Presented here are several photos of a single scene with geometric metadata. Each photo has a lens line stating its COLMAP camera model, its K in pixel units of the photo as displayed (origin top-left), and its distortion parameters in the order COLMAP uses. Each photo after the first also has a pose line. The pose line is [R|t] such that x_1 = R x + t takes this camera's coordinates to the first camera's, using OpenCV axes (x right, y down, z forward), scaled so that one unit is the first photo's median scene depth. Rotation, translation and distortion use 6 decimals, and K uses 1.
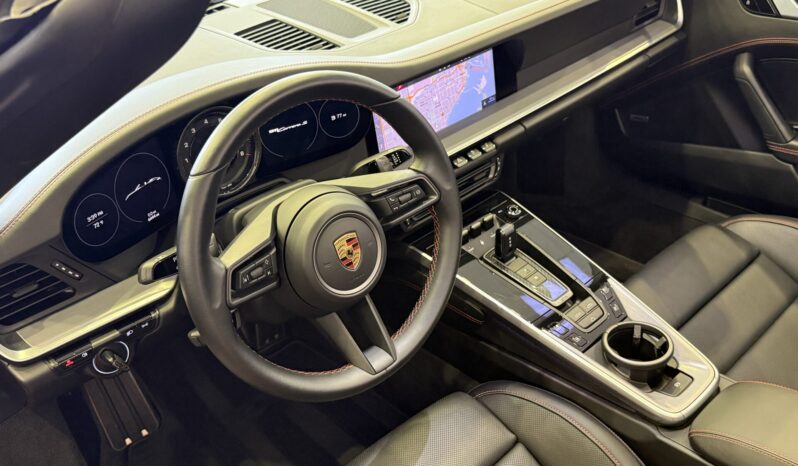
lens RADIAL K [[759.9, 0, 398.4], [0, 759.9, 231.8], [0, 0, 1]] dist [0.020665, 0.000000]
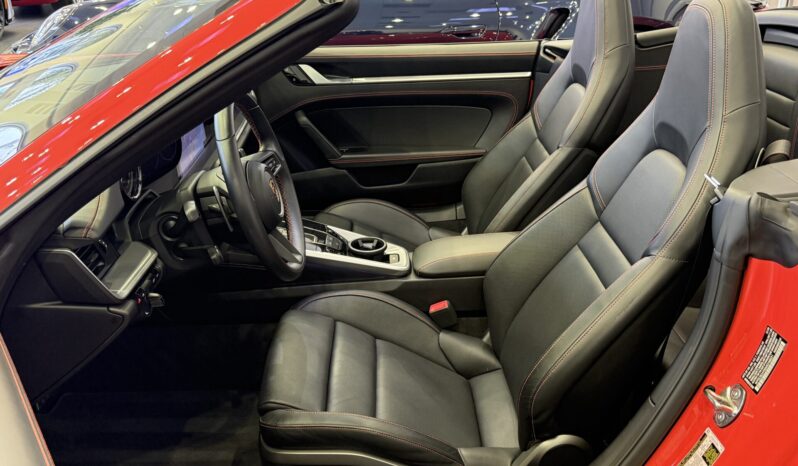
lens RADIAL K [[759.9, 0, 400.1], [0, 759.9, 233.4], [0, 0, 1]] dist [0.020665, 0.000000]
pose [[0.659220, -0.205094, 0.723440, -0.635362], [0.349306, 0.935504, -0.053085, 0.172016], [-0.665893, 0.287697, 0.688344, -0.178389]]
